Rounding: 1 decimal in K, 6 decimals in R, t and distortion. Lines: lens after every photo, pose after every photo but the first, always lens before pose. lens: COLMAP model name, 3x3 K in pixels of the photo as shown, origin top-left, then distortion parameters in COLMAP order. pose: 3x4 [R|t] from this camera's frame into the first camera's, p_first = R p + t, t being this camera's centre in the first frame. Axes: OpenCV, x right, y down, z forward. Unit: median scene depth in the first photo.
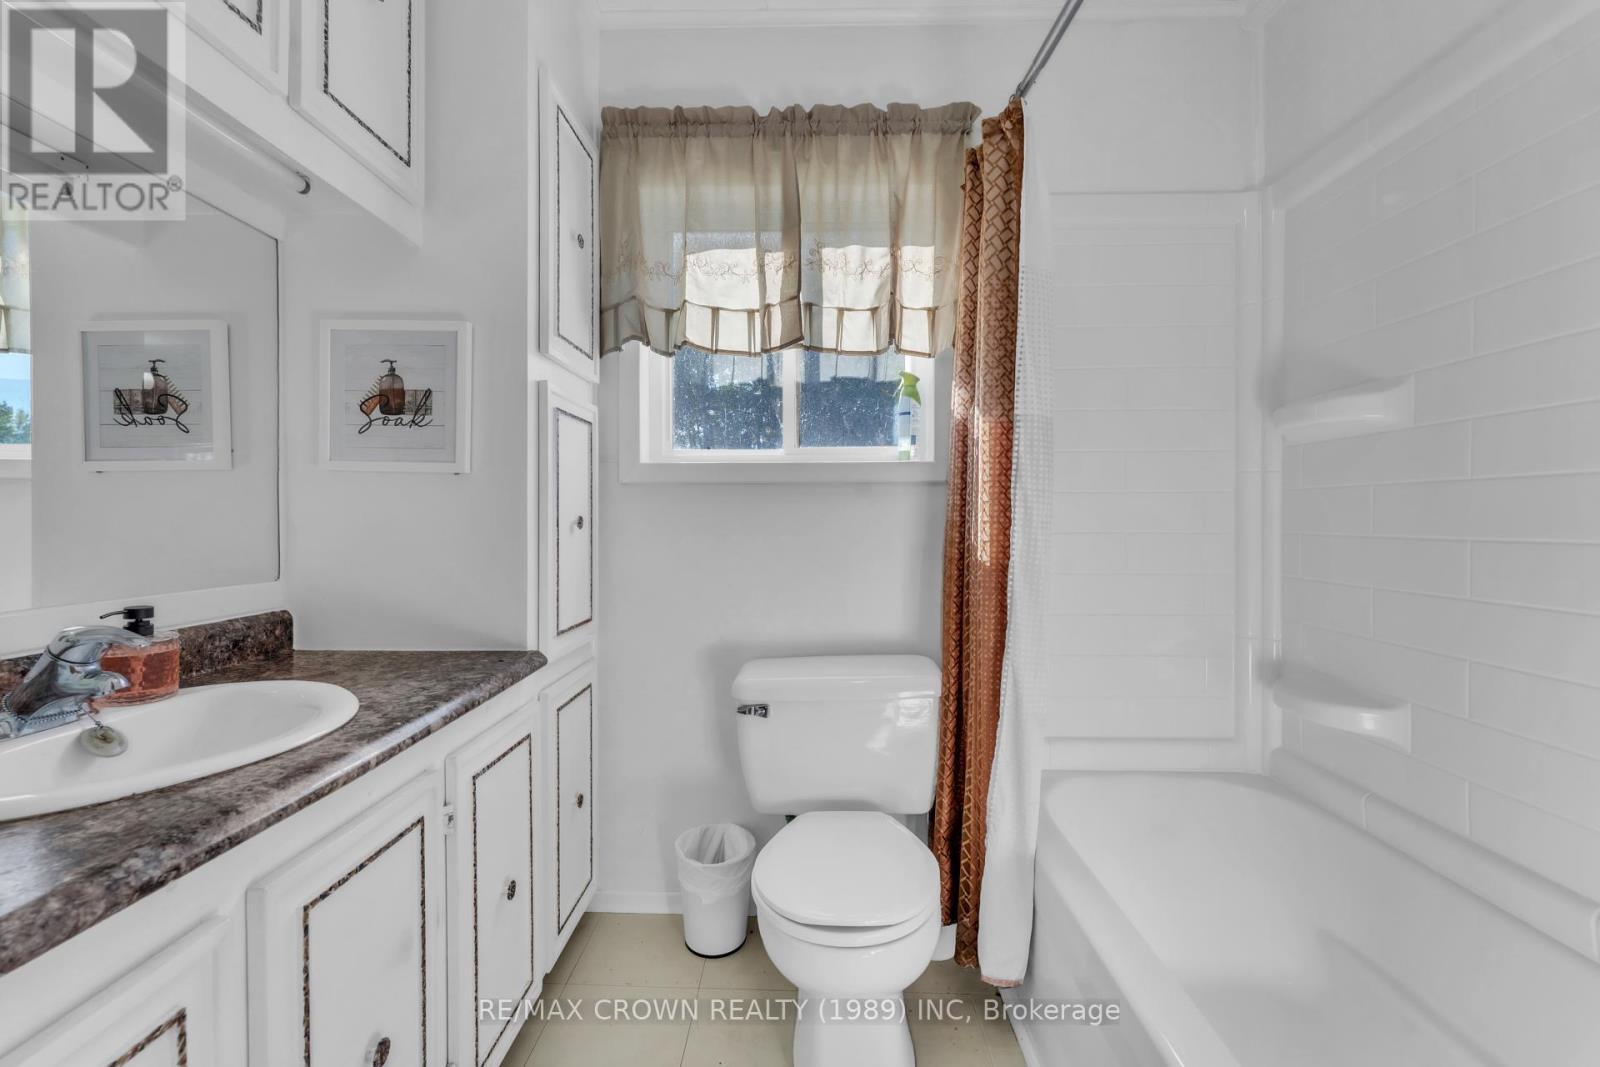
lens RADIAL K [[643.9, 0, 798.5], [0, 643.9, 513.6], [0, 0, 1]] dist [-0.000123, -0.000328]
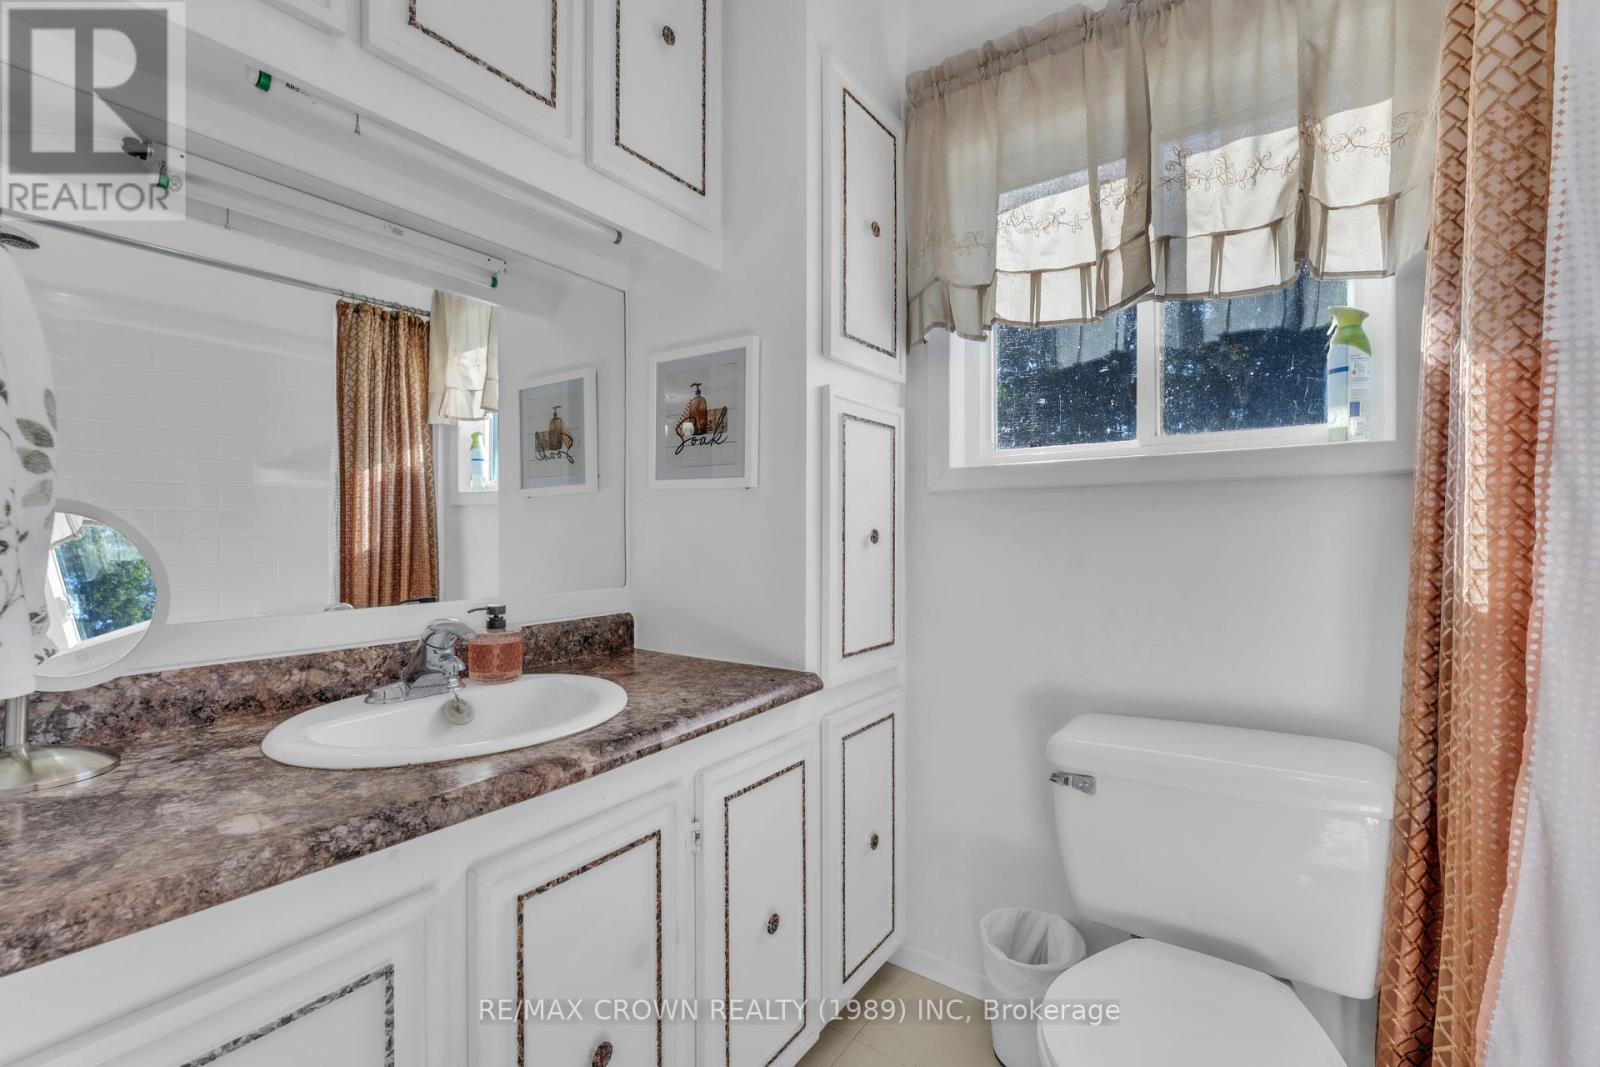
lens RADIAL K [[678.8, 0, 801.3], [0, 678.8, 526.2], [0, 0, 1]] dist [-0.000608, -0.000784]
pose [[0.830512, -0.007507, -0.556950, 0.120136], [0.007560, 0.999969, -0.002204, 0.000626], [0.556949, -0.002380, 0.830543, 0.154105]]
